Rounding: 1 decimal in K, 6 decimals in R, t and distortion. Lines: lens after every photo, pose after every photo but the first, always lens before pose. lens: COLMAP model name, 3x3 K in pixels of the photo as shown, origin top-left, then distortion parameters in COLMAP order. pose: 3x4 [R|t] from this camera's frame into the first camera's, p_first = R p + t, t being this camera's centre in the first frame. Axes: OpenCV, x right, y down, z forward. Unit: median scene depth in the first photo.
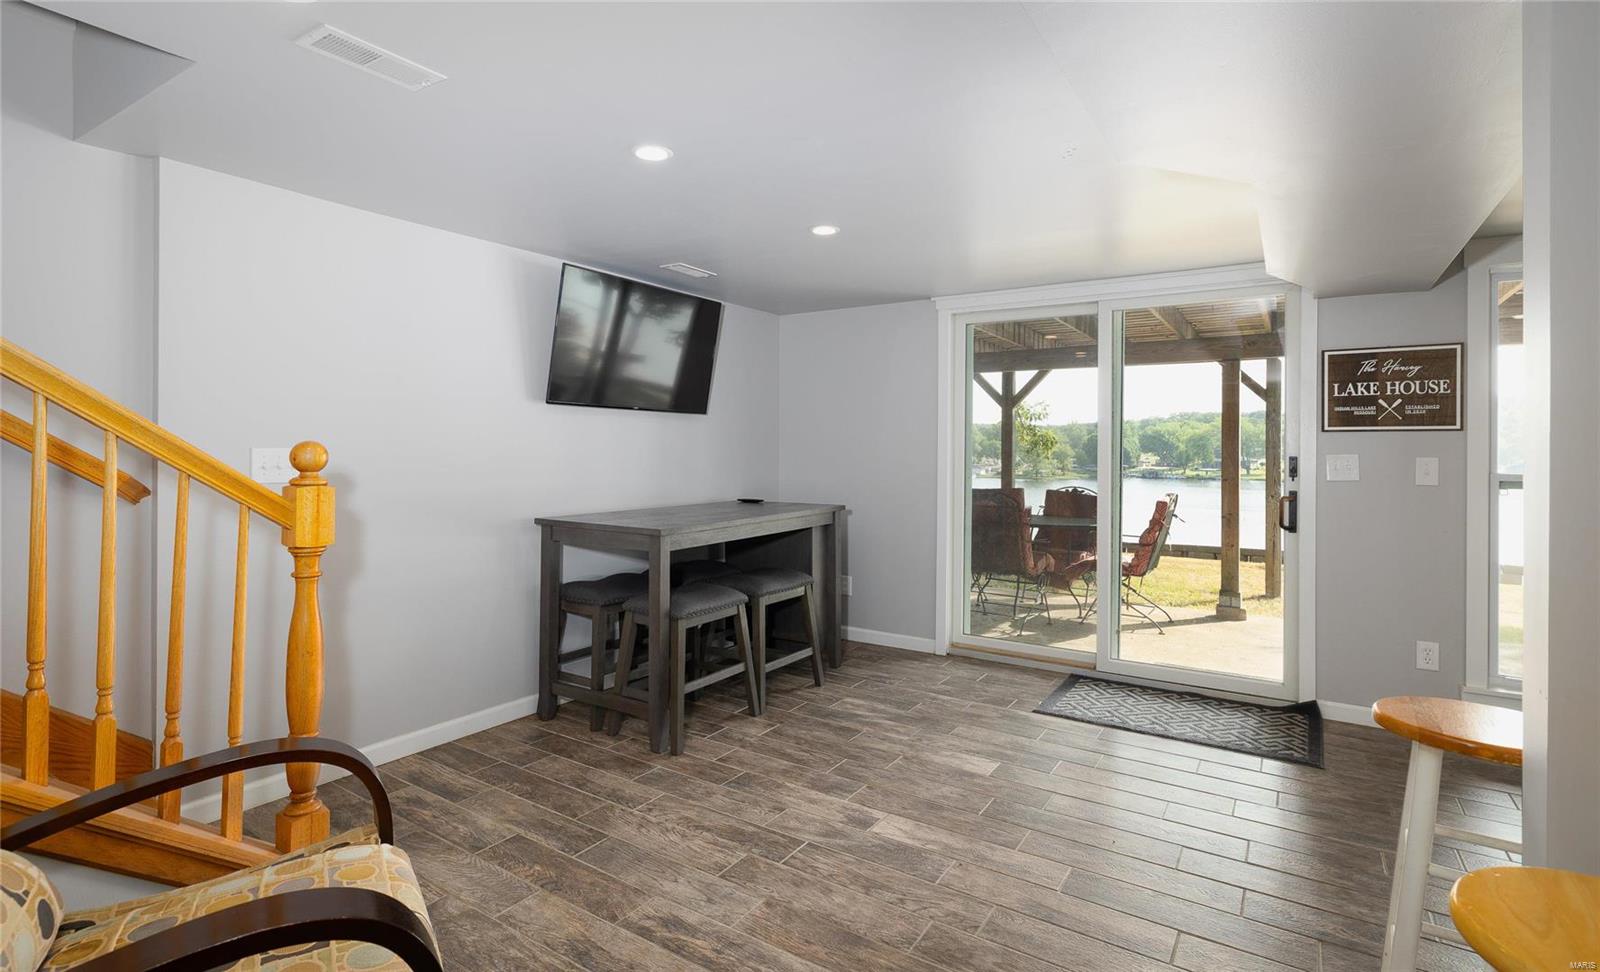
lens RADIAL K [[770.3, 0, 802.0], [0, 770.3, 449.6], [0, 0, 1]] dist [-0.001645, -0.000207]
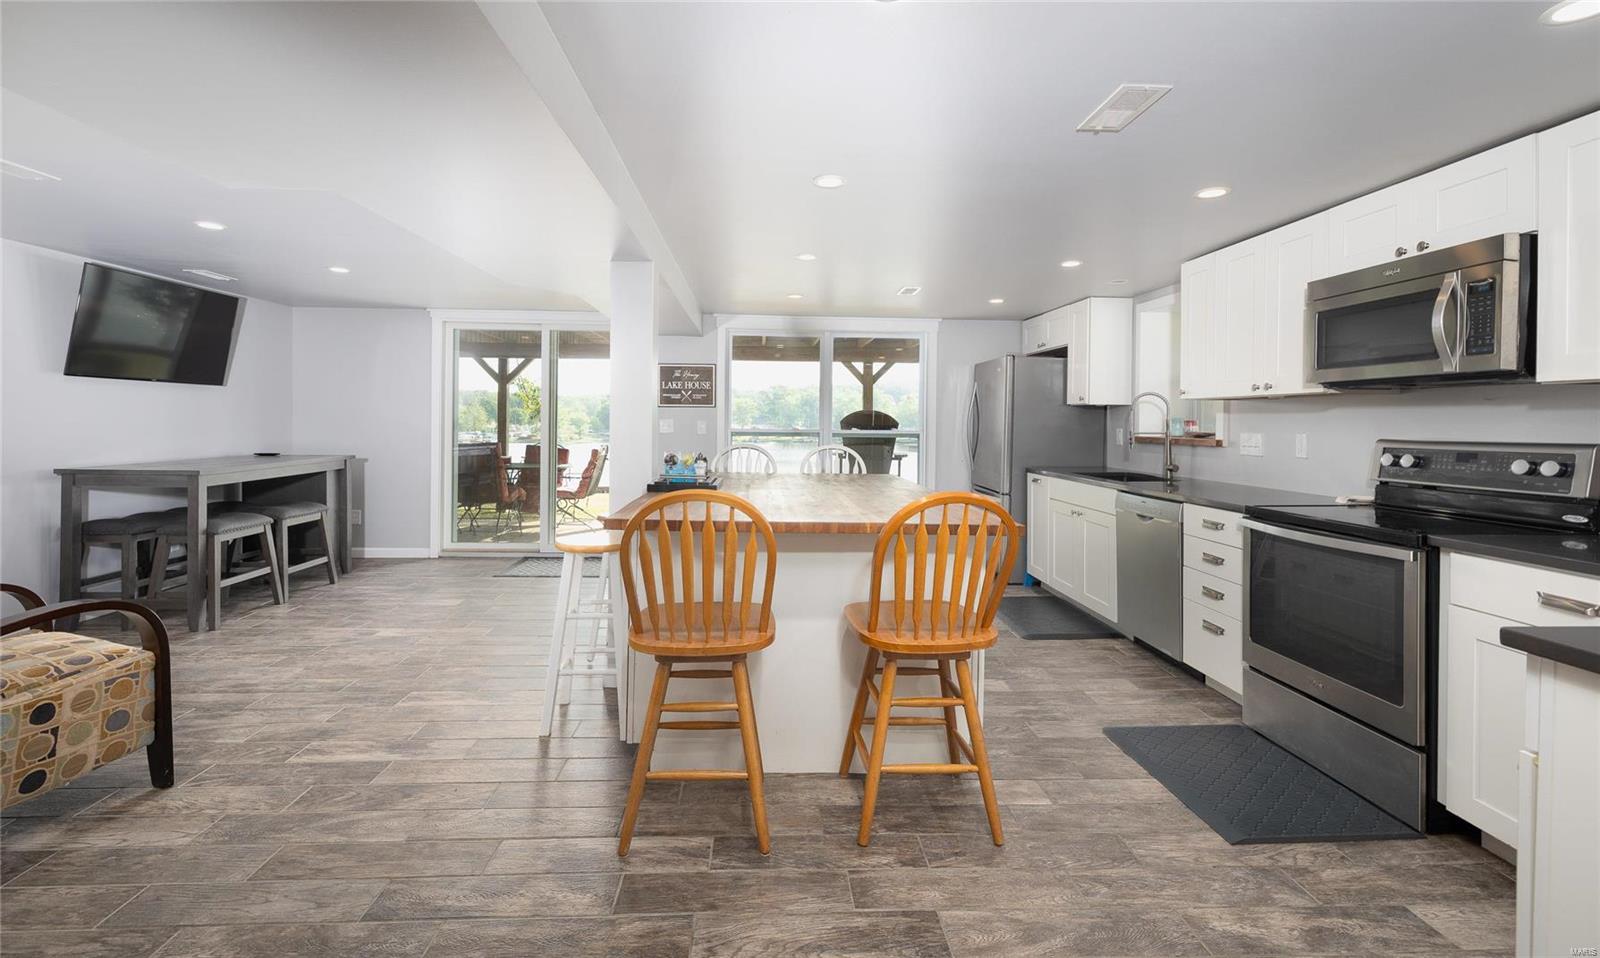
lens RADIAL K [[691.1, 0, 795.0], [0, 691.1, 426.8], [0, 0, 1]] dist [0.002125, 0.000040]
pose [[0.810690, -0.003321, 0.585466, -0.037052], [-0.005075, 0.999906, 0.012700, 0.002037], [-0.585454, -0.013267, 0.810597, -0.568681]]
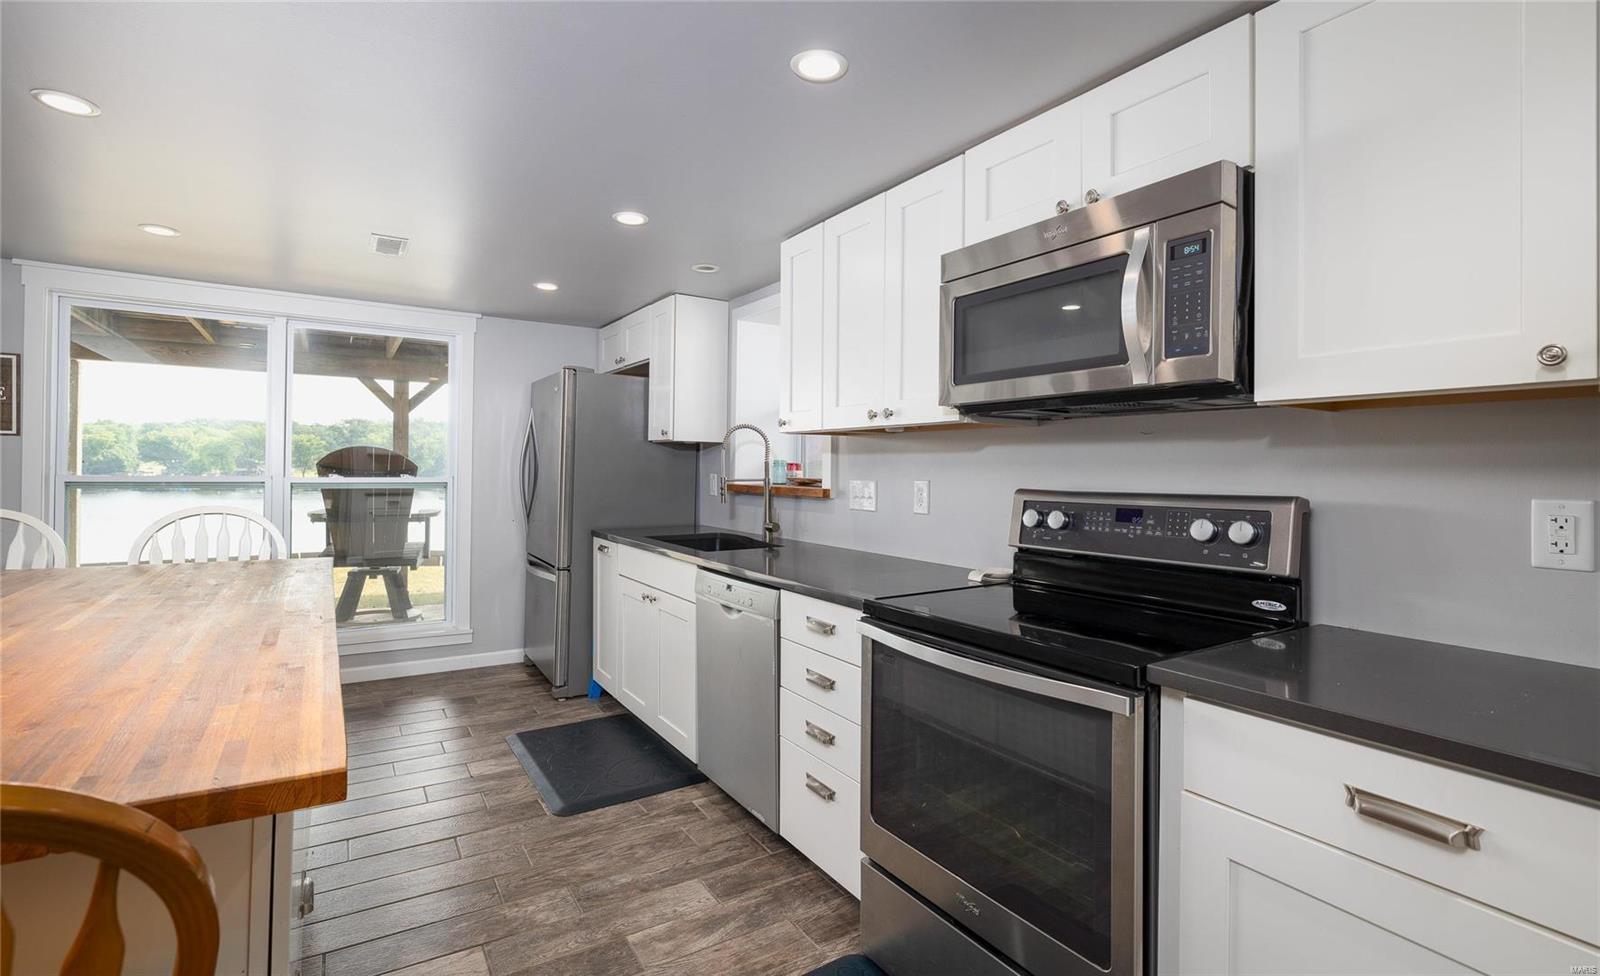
lens RADIAL K [[727.8, 0, 800.0], [0, 727.8, 488.0], [0, 0, 1]] dist [-0.001754, -0.000180]
pose [[0.414033, -0.025954, 0.909892, 0.367590], [-0.009081, 0.999426, 0.032640, 0.004473], [-0.910217, -0.021777, 0.413559, -0.395456]]
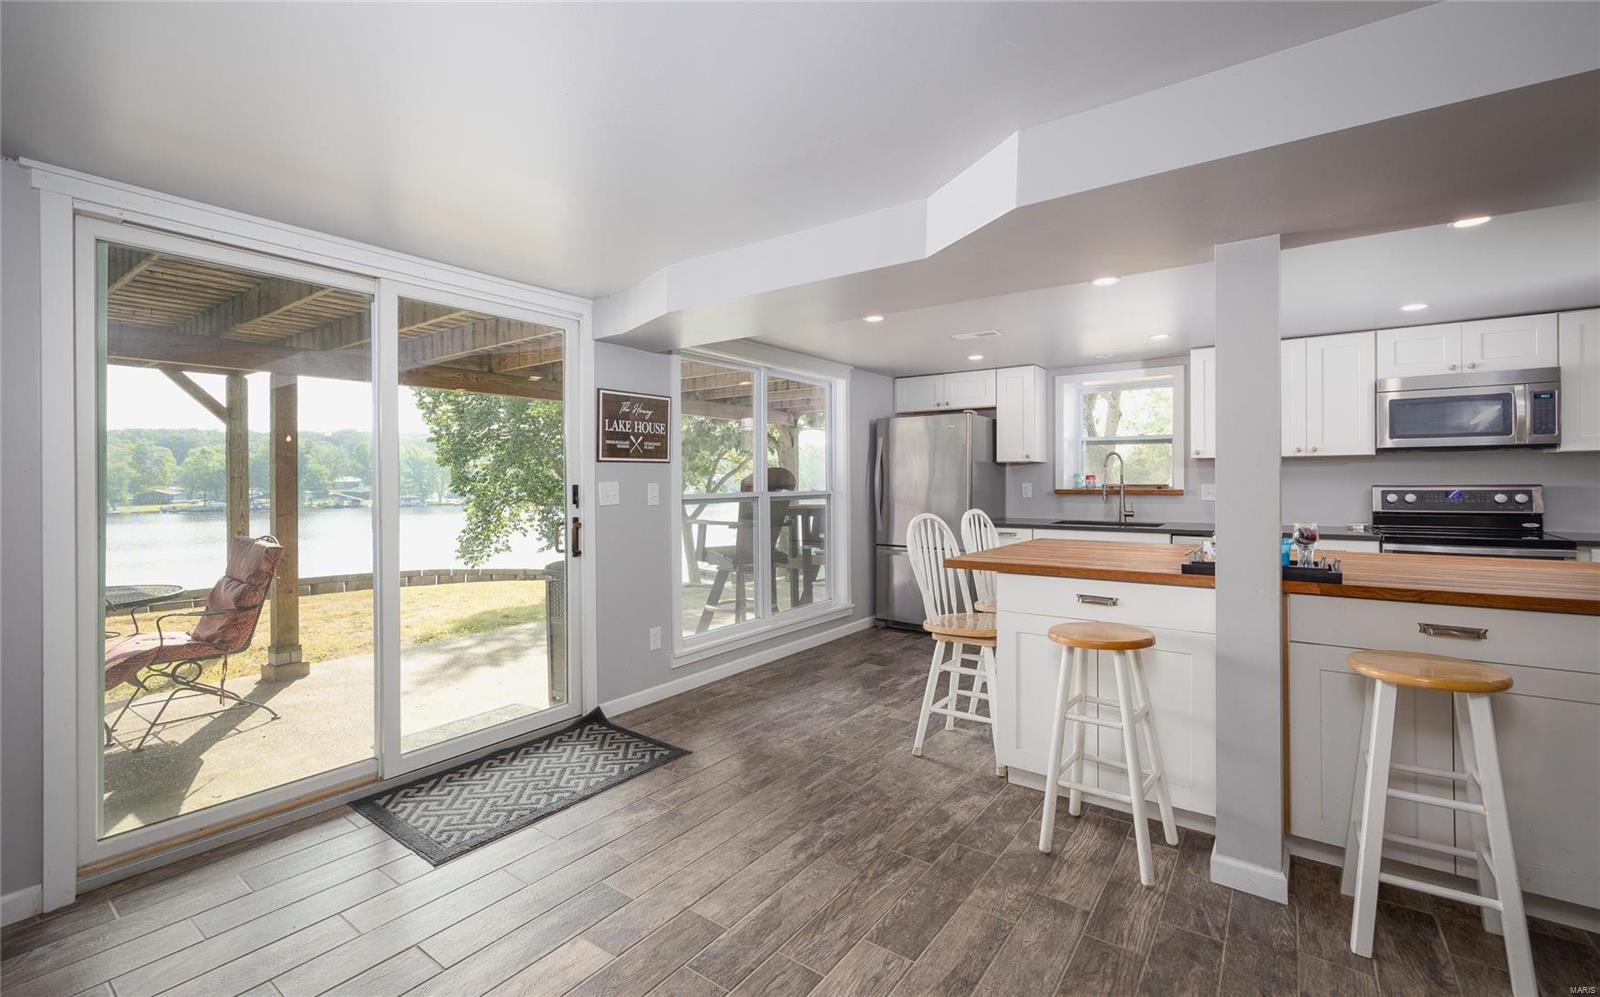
lens RADIAL K [[684.6, 0, 804.4], [0, 684.6, 479.5], [0, 0, 1]] dist [0.003032, 0.000296]
pose [[0.049327, -0.007106, 0.998757, -0.296732], [0.006976, 0.999953, 0.006770, -0.002268], [-0.998758, 0.006633, 0.049374, 0.669504]]
